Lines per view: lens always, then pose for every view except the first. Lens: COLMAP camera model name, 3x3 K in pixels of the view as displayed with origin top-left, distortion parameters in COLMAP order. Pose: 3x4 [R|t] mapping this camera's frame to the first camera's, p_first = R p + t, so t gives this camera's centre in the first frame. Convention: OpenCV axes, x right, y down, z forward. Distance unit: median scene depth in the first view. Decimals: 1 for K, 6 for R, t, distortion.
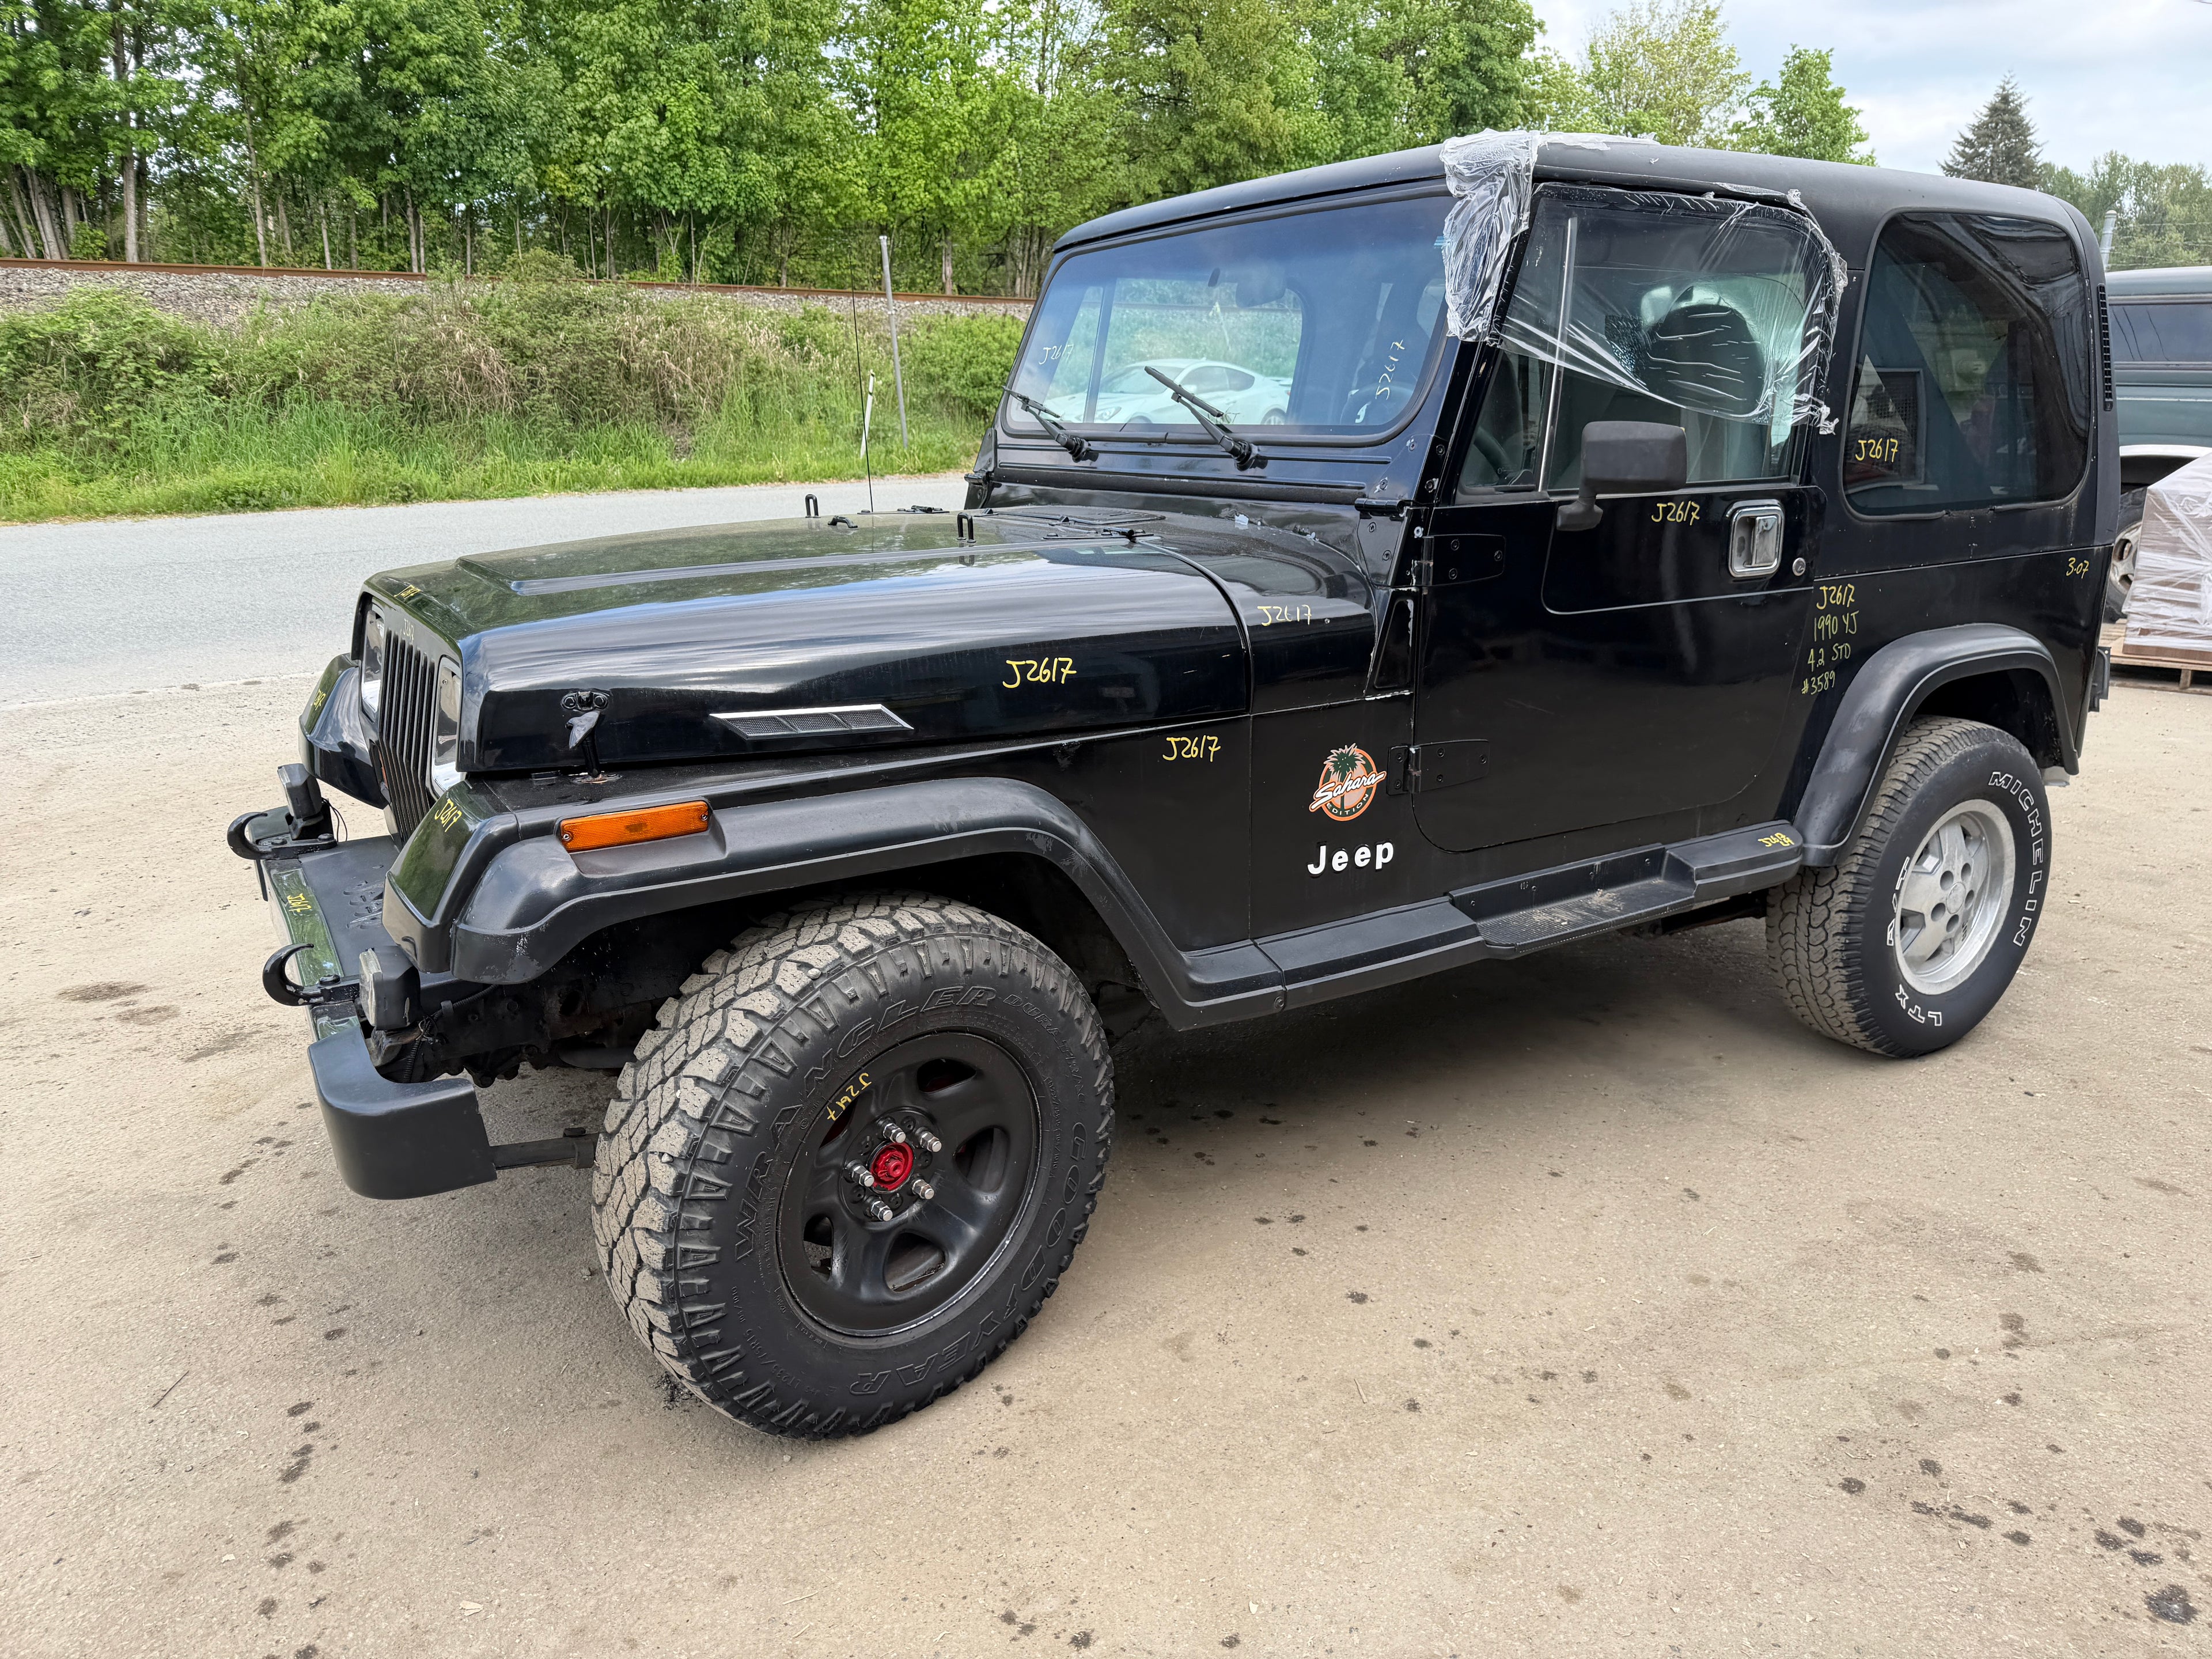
lens RADIAL K [[1568.3, 0, 1134.8], [0, 1568.3, 840.5], [0, 0, 1]] dist [0.032225, -0.043951]
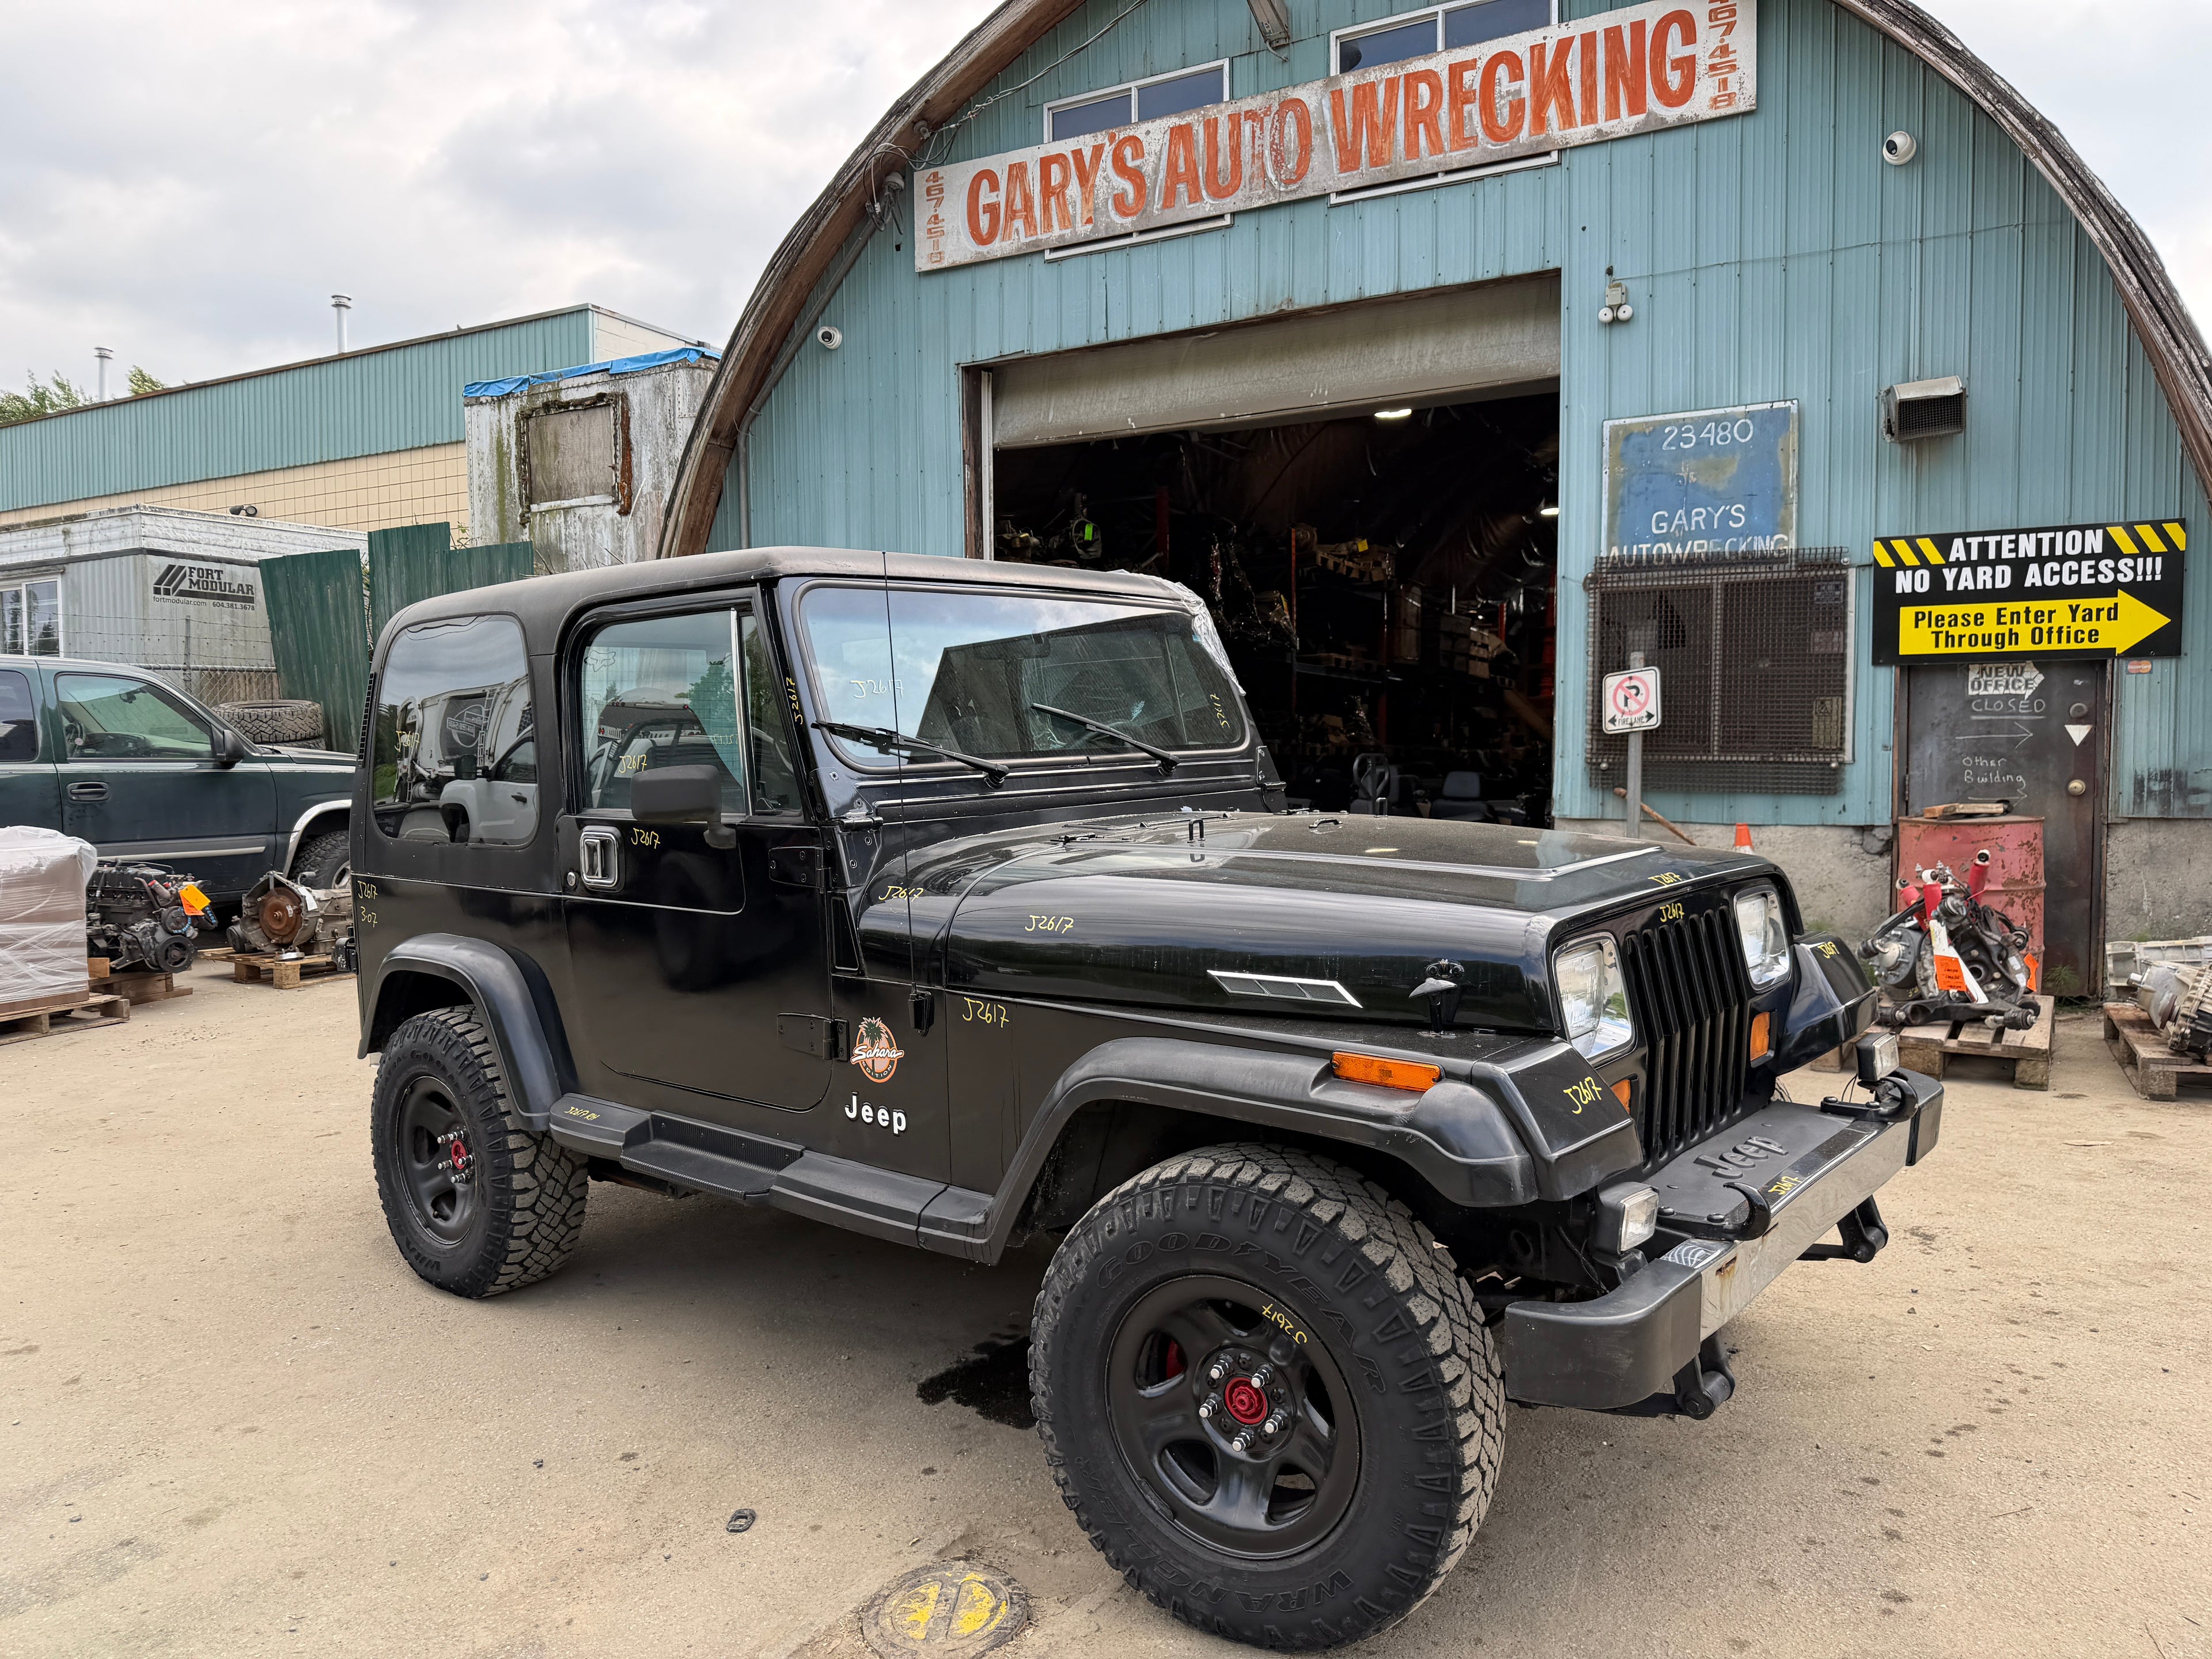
lens RADIAL K [[1568.3, 0, 1106.7], [0, 1568.3, 830.0], [0, 0, 1]] dist [0.032225, -0.043951]
pose [[-0.303587, -0.048345, 0.951576, -1.031698], [0.285030, 0.948369, 0.139117, -0.337747], [-0.909171, 0.313462, -0.274133, 1.221816]]
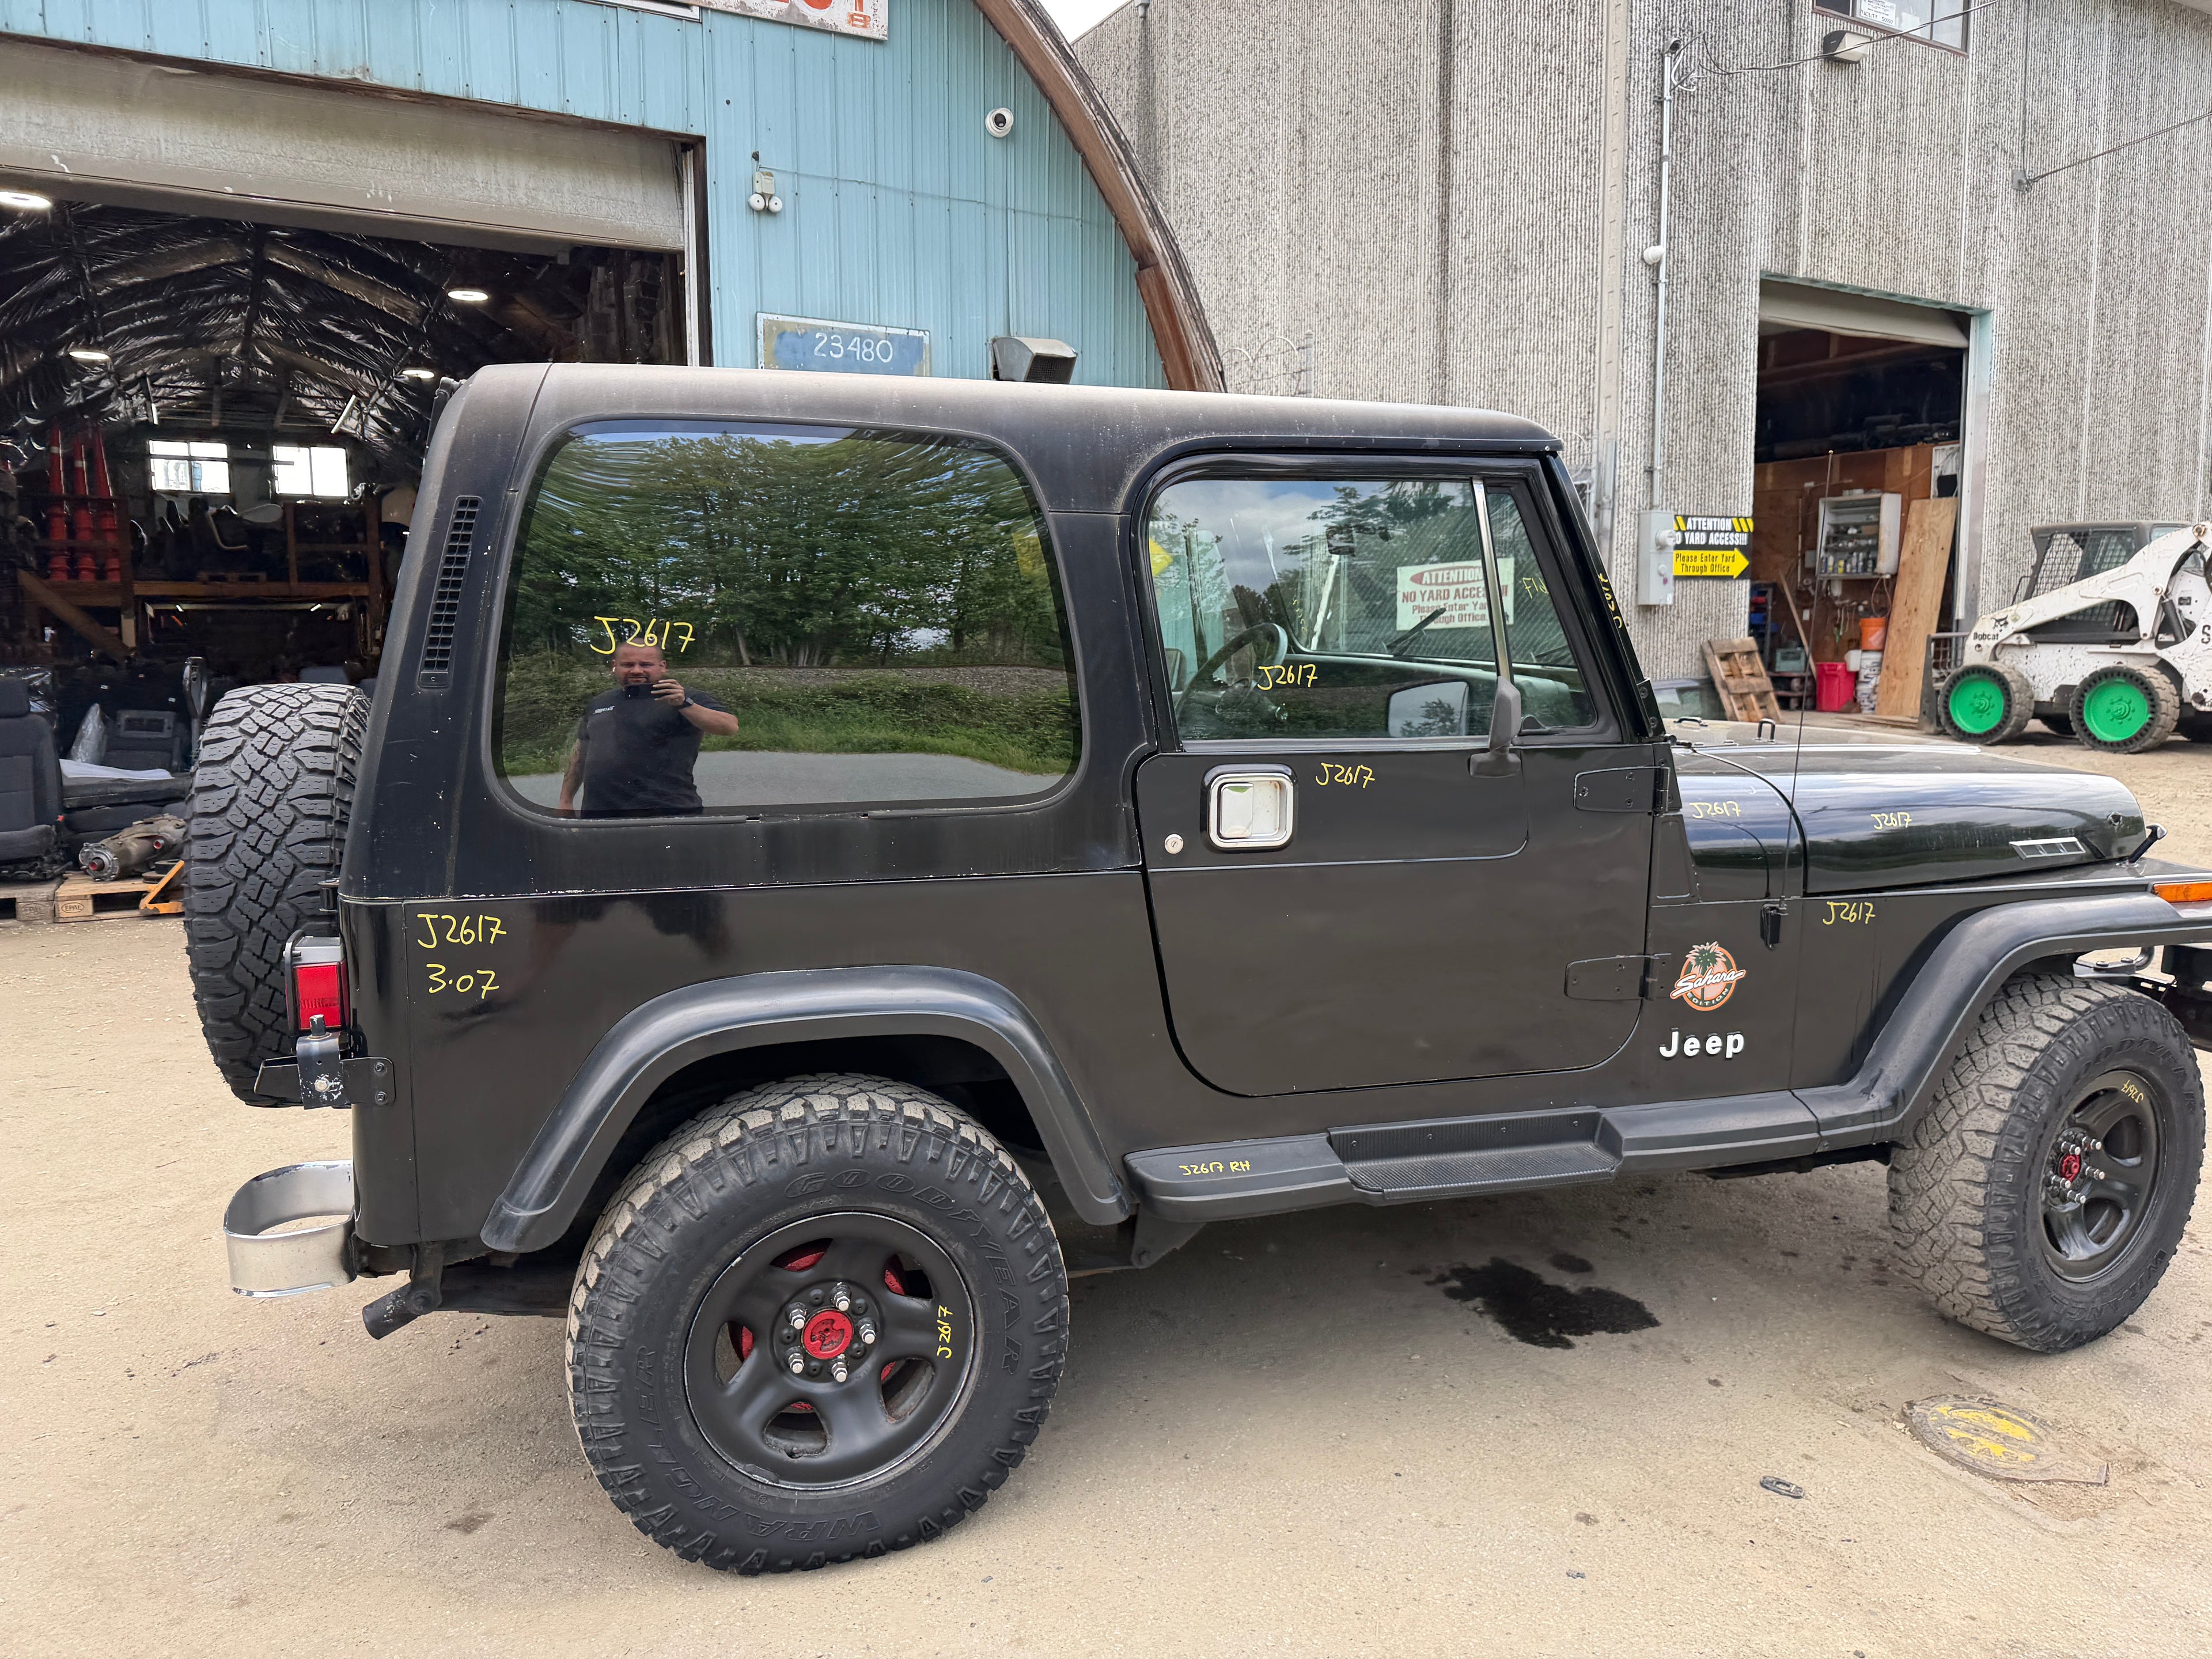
lens RADIAL K [[1568.3, 0, 1111.1], [0, 1568.3, 822.8], [0, 0, 1]] dist [0.032225, -0.043951]
pose [[-0.970140, -0.032581, 0.240348, -0.028607], [0.065901, 0.918250, 0.390478, -0.564975], [-0.233421, 0.394658, -0.888684, 1.941992]]
